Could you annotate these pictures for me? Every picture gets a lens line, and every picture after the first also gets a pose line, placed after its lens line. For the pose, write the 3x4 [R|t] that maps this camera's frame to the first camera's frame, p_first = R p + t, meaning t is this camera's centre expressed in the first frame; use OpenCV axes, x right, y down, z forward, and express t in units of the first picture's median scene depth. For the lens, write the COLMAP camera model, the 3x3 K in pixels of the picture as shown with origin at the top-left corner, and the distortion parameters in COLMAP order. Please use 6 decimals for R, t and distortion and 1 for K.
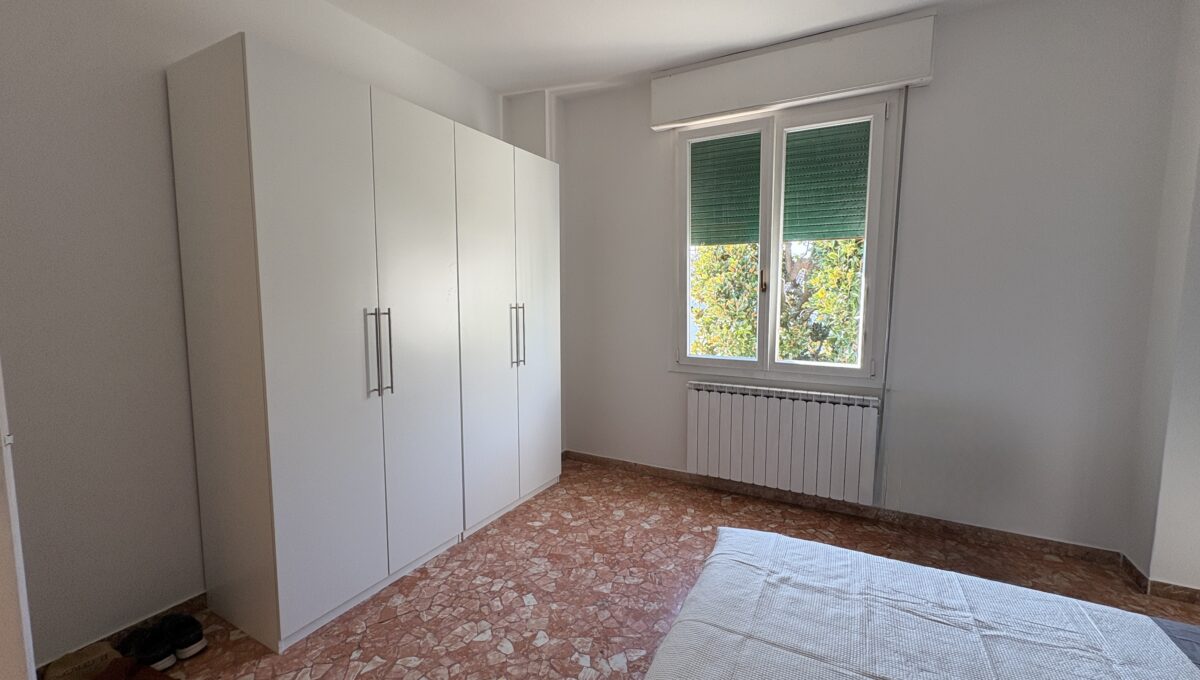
lens RADIAL K [[479.2, 0, 600.0], [0, 479.2, 340.0], [0, 0, 1]] dist [-0.000164, -0.000005]
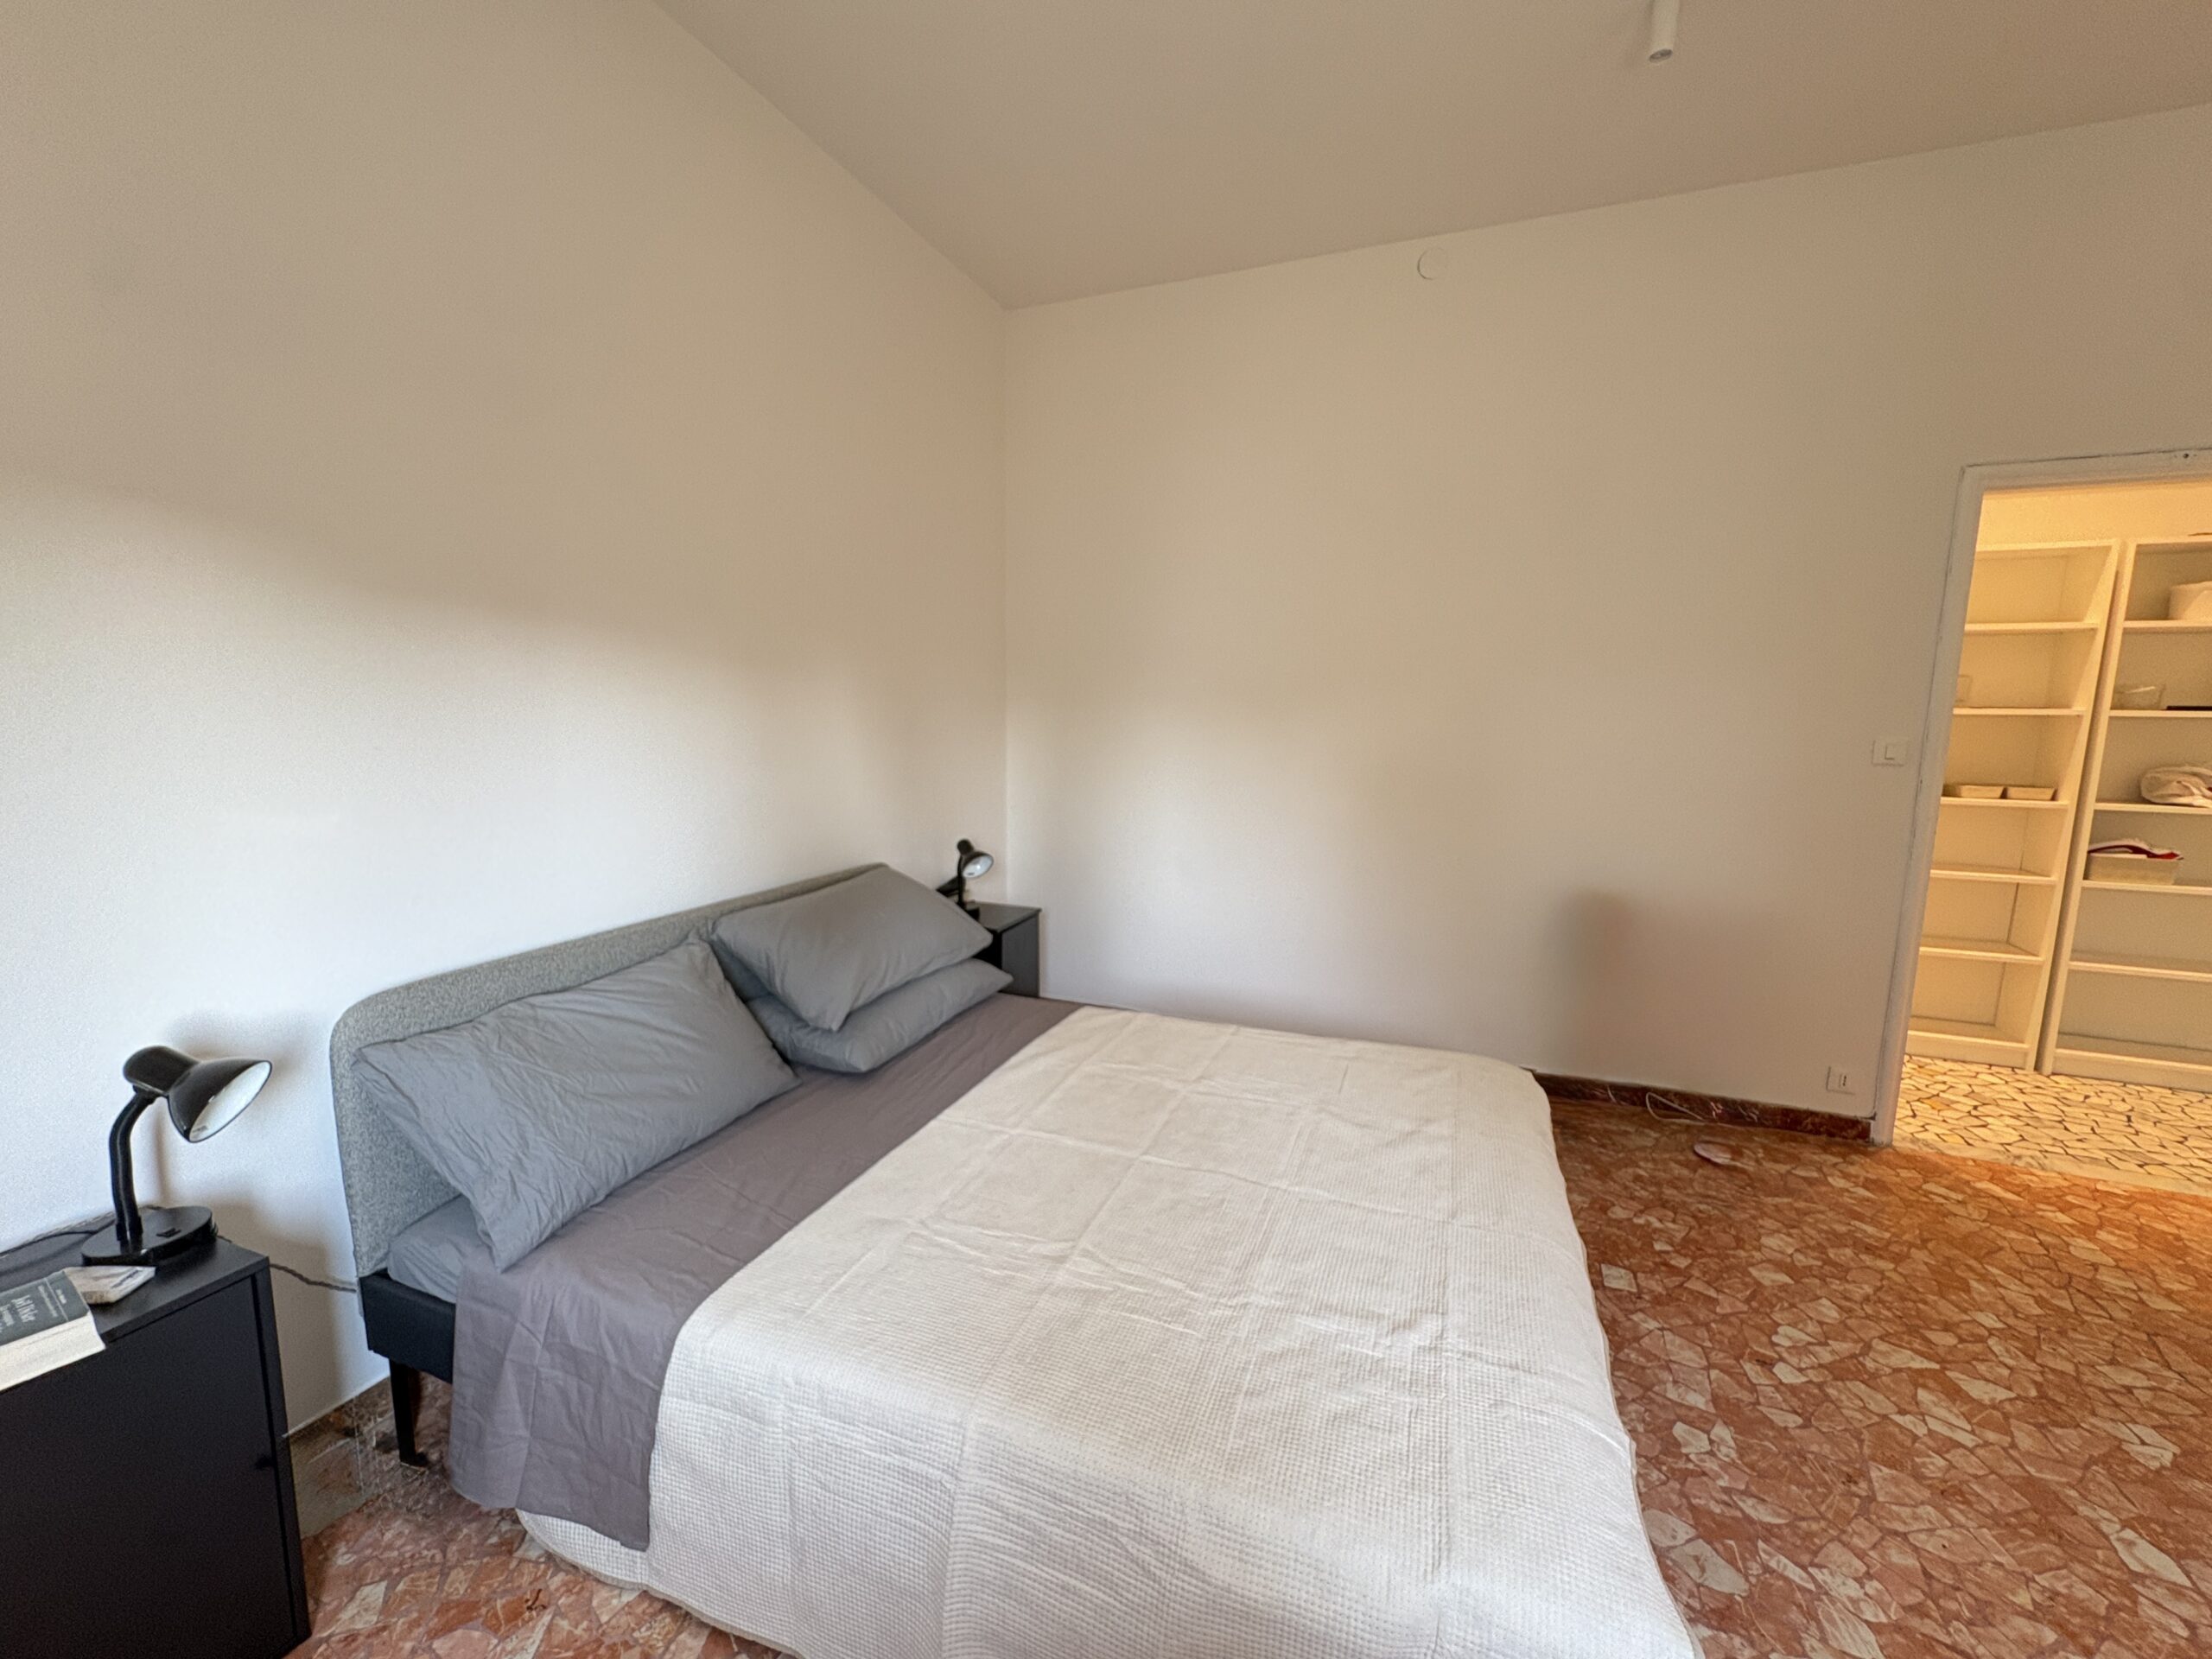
lens RADIAL K [[881.9, 0, 1106.0], [0, 881.9, 829.5], [0, 0, 1]] dist [-0.000964, 0.000396]
pose [[-0.993981, -0.000803, -0.109551, 0.435081], [-0.026034, 0.973060, 0.229079, -0.067786], [0.106416, 0.230552, -0.967224, 0.963092]]
